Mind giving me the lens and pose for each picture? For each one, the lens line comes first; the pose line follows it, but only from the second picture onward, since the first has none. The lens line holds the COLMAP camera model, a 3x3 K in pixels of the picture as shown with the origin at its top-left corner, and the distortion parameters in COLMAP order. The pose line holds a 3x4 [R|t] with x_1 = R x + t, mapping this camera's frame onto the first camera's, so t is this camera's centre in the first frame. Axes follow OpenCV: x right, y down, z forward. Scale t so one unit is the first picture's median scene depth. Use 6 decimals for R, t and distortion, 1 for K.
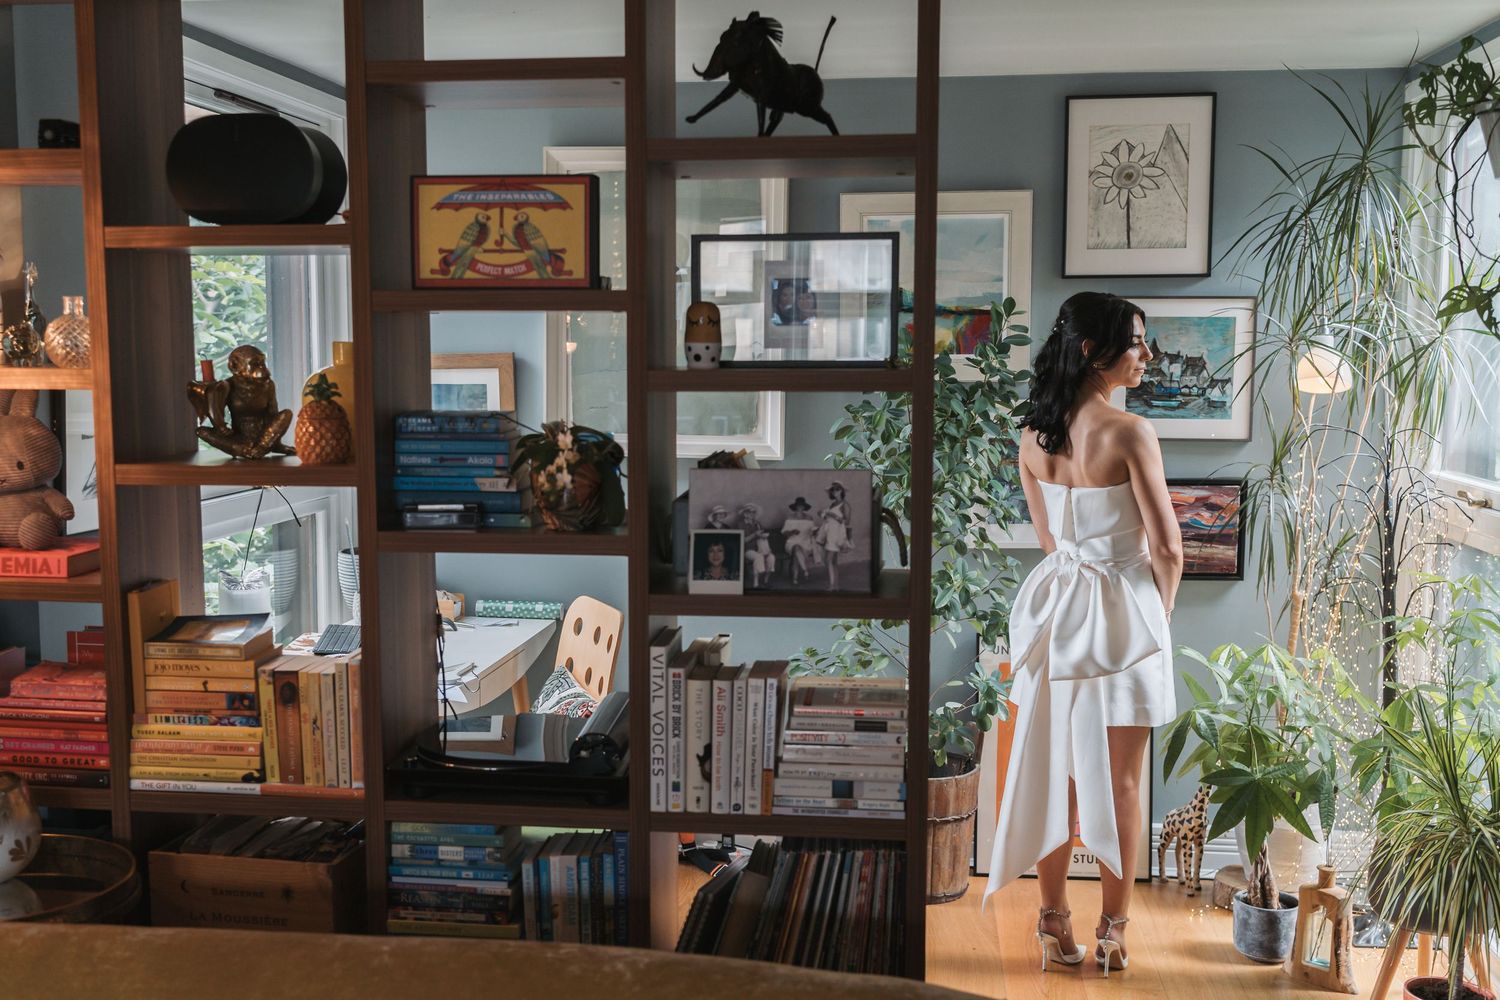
lens RADIAL K [[1480.9, 0, 749.3], [0, 1480.9, 506.7], [0, 0, 1]] dist [-0.008489, 0.000000]
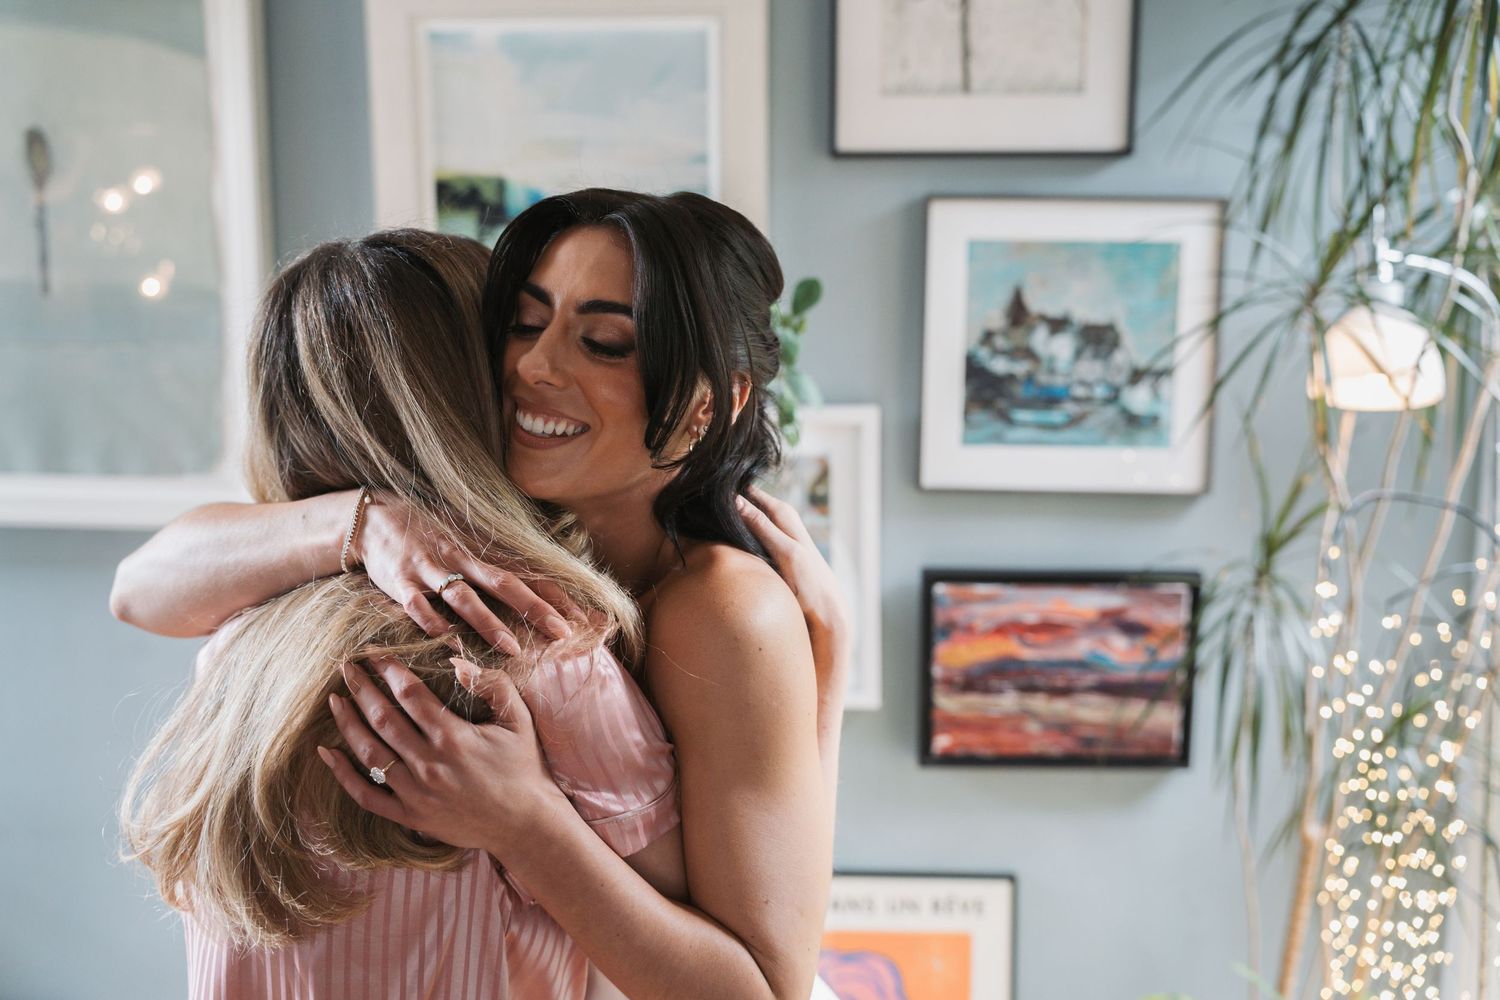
lens RADIAL K [[1480.9, 0, 746.1], [0, 1480.9, 503.9], [0, 0, 1]] dist [-0.008489, 0.000000]
pose [[0.995893, -0.008617, 0.090129, 0.140971], [0.004712, 0.999045, 0.043449, -0.063419], [-0.090417, -0.042846, 0.994982, 0.524152]]
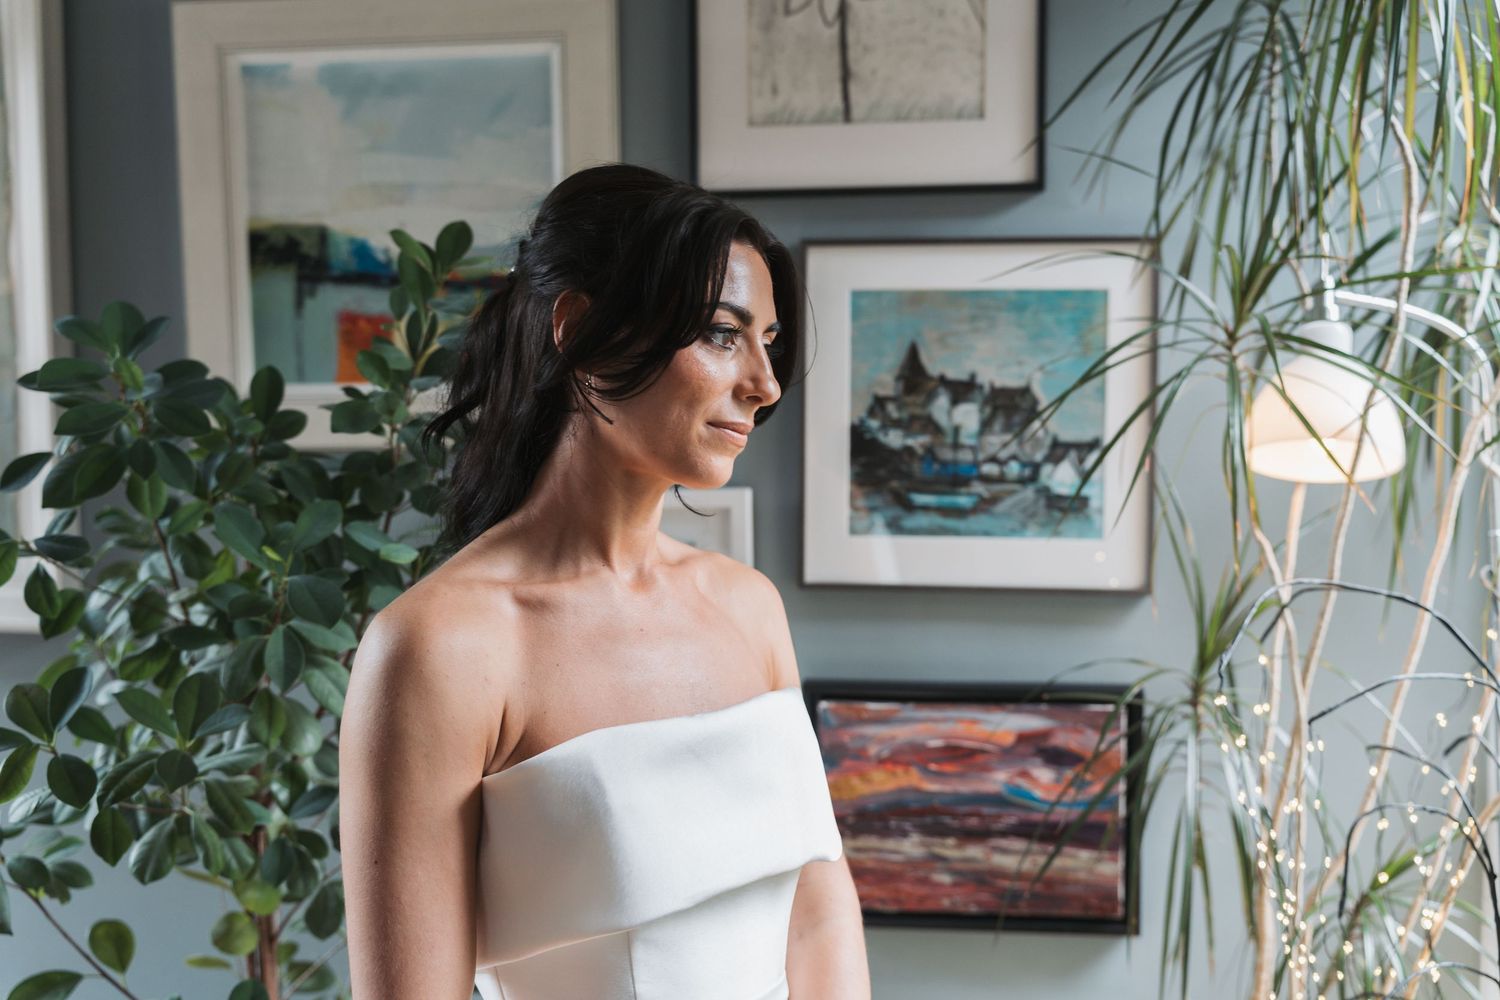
lens RADIAL K [[1573.9, 0, 756.6], [0, 1573.9, 495.6], [0, 0, 1]] dist [0.012322, 0.000000]
pose [[0.999888, -0.000769, 0.014924, 0.224559], [0.001489, 0.998834, -0.048256, -0.050595], [-0.014869, 0.048272, 0.998724, 0.569545]]
